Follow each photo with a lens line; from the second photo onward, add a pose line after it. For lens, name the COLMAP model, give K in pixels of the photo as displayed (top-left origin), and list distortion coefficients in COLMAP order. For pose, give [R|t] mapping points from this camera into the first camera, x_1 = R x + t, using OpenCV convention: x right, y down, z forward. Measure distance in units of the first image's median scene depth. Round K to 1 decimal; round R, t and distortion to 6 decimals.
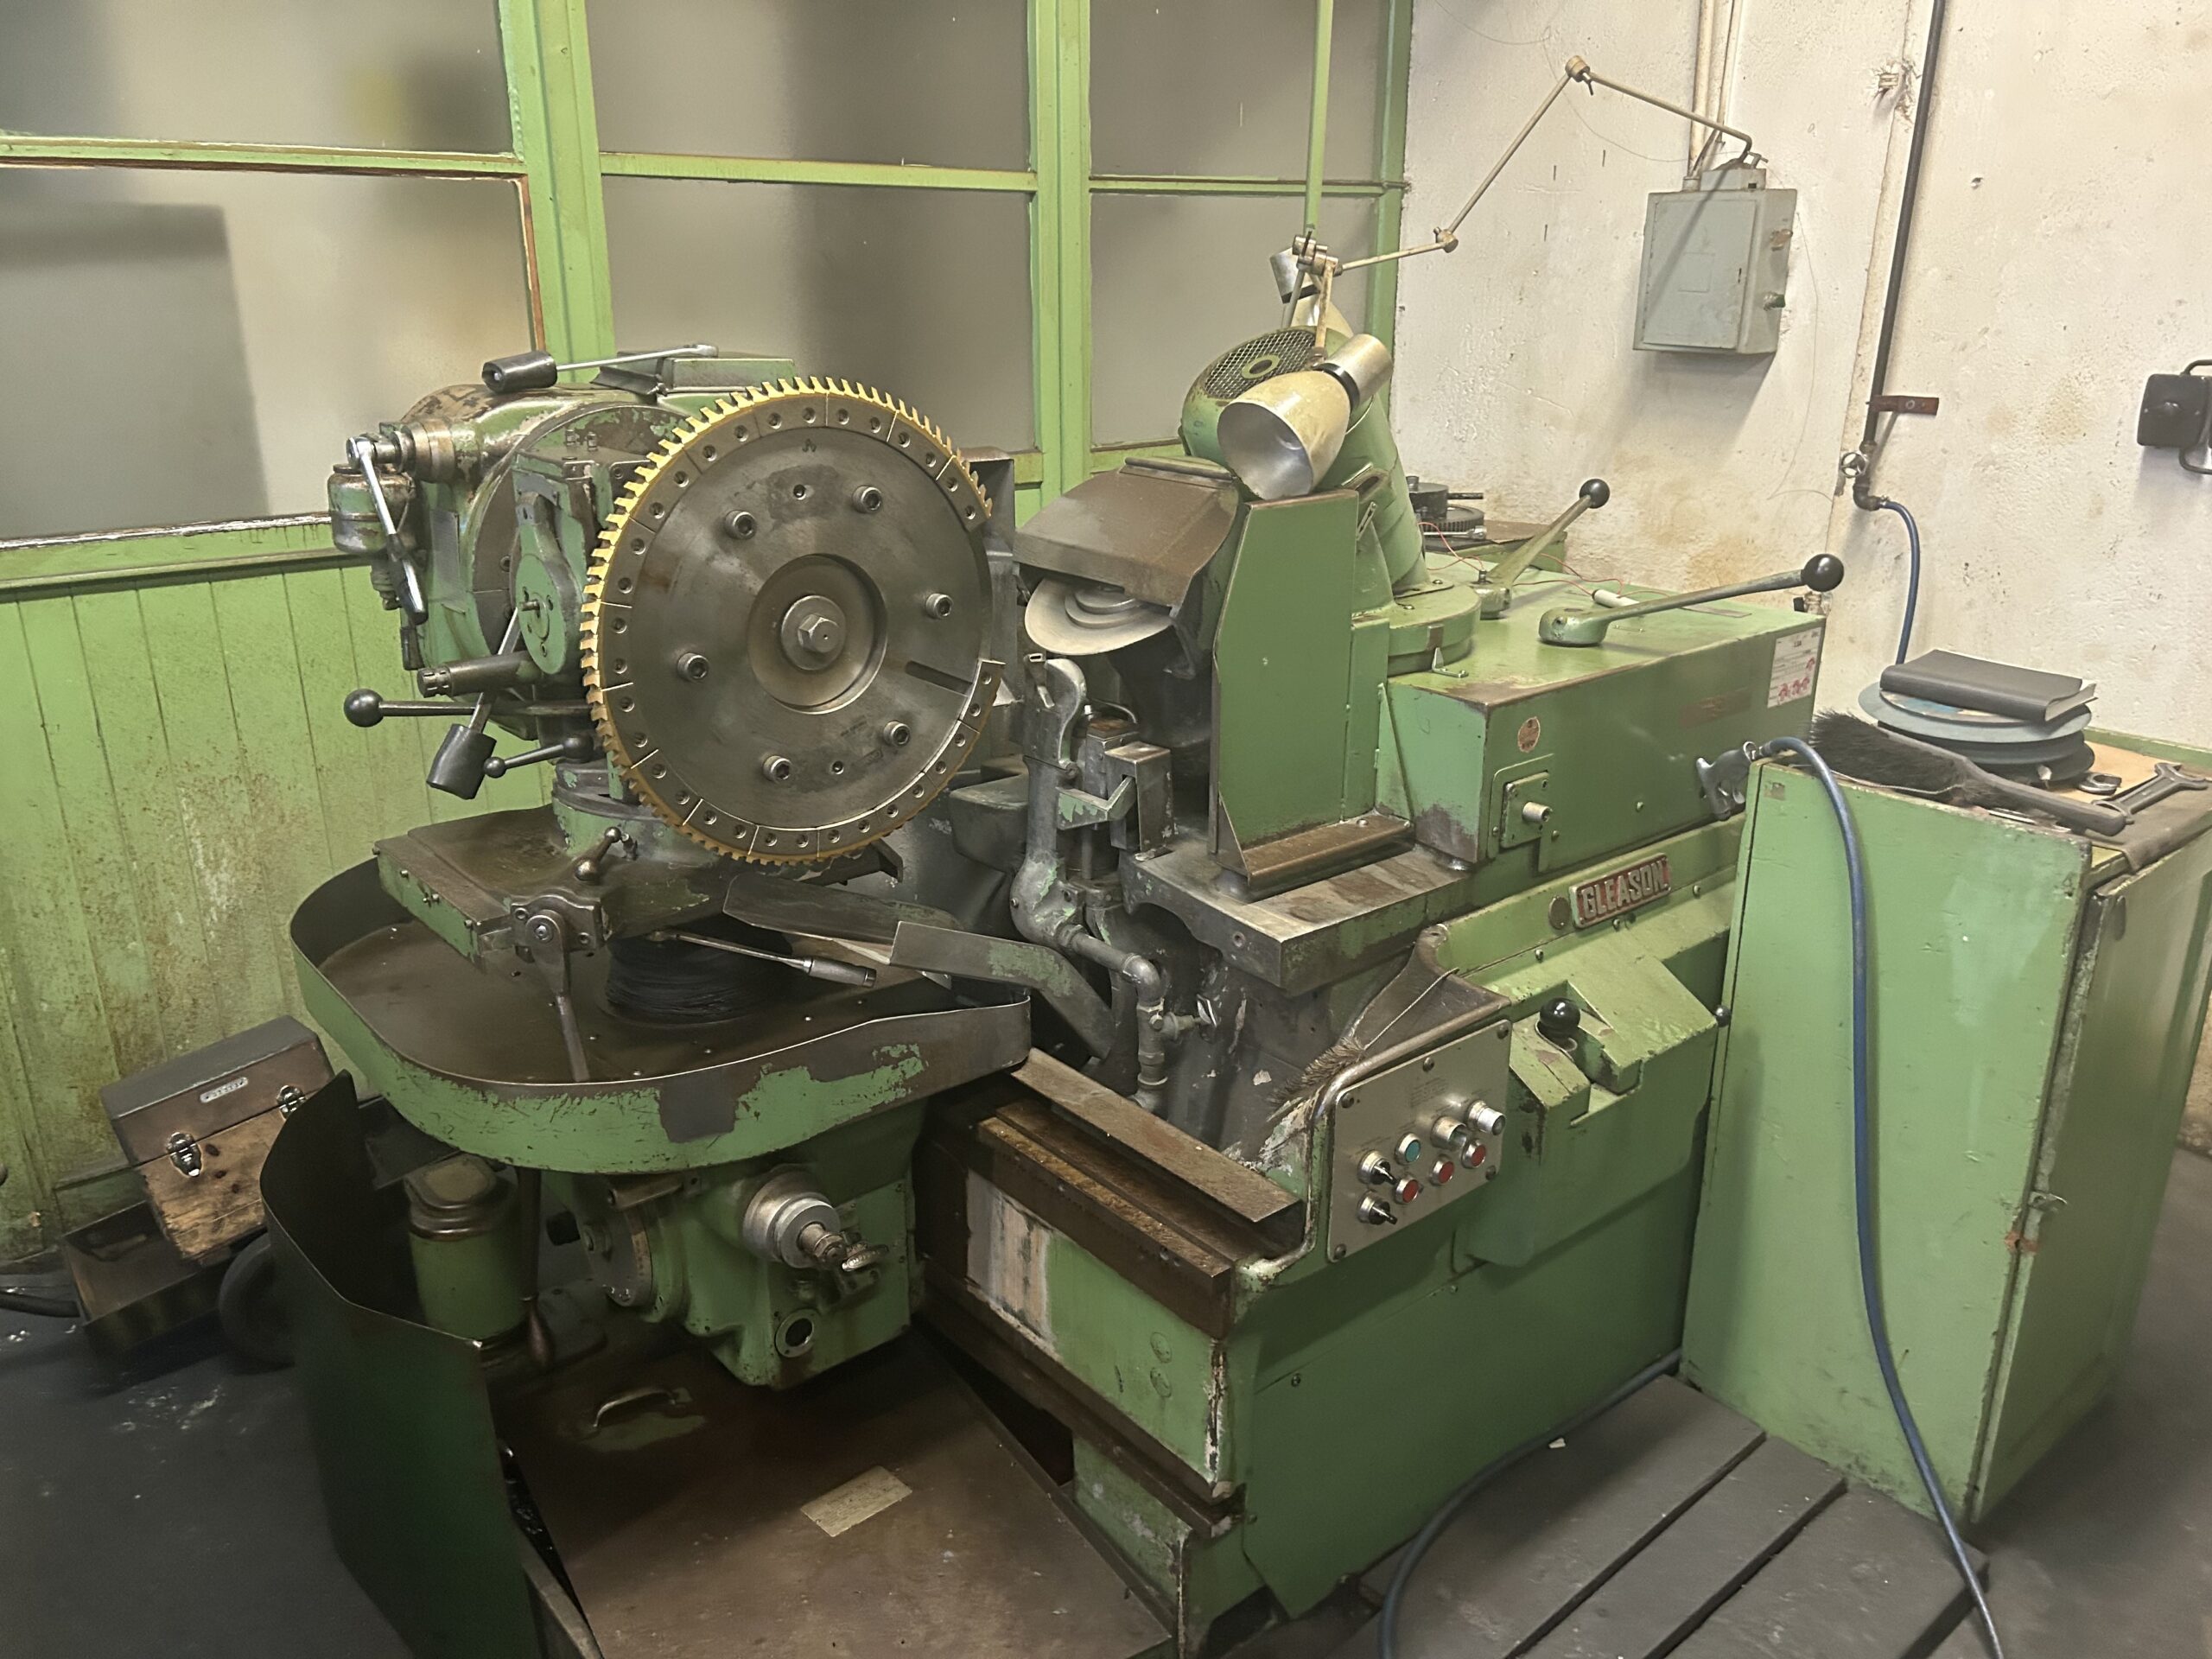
lens RADIAL K [[1671.5, 0, 1109.1], [0, 1671.5, 833.5], [0, 0, 1]] dist [0.050790, -0.062329]
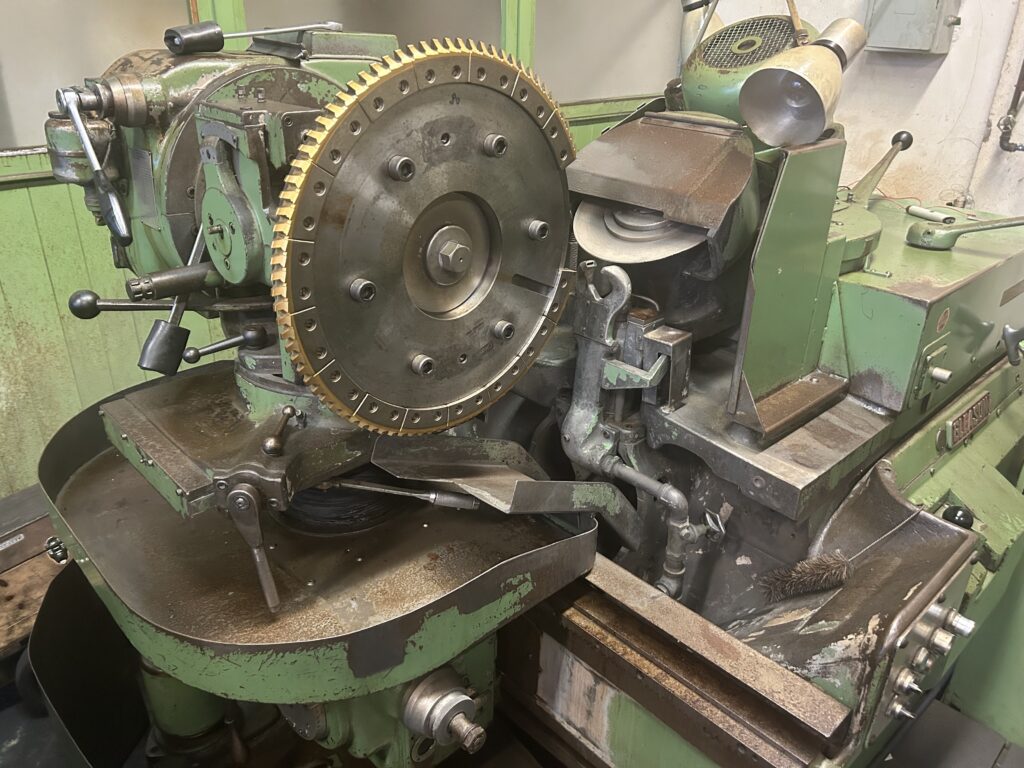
lens RADIAL K [[773.8, 0, 502.8], [0, 773.8, 383.4], [0, 0, 1]] dist [0.050790, -0.062329]
pose [[0.998396, -0.007534, 0.056109, -0.154766], [0.001204, 0.993708, 0.111994, -0.081637], [-0.056600, -0.111747, 0.992123, 0.377407]]
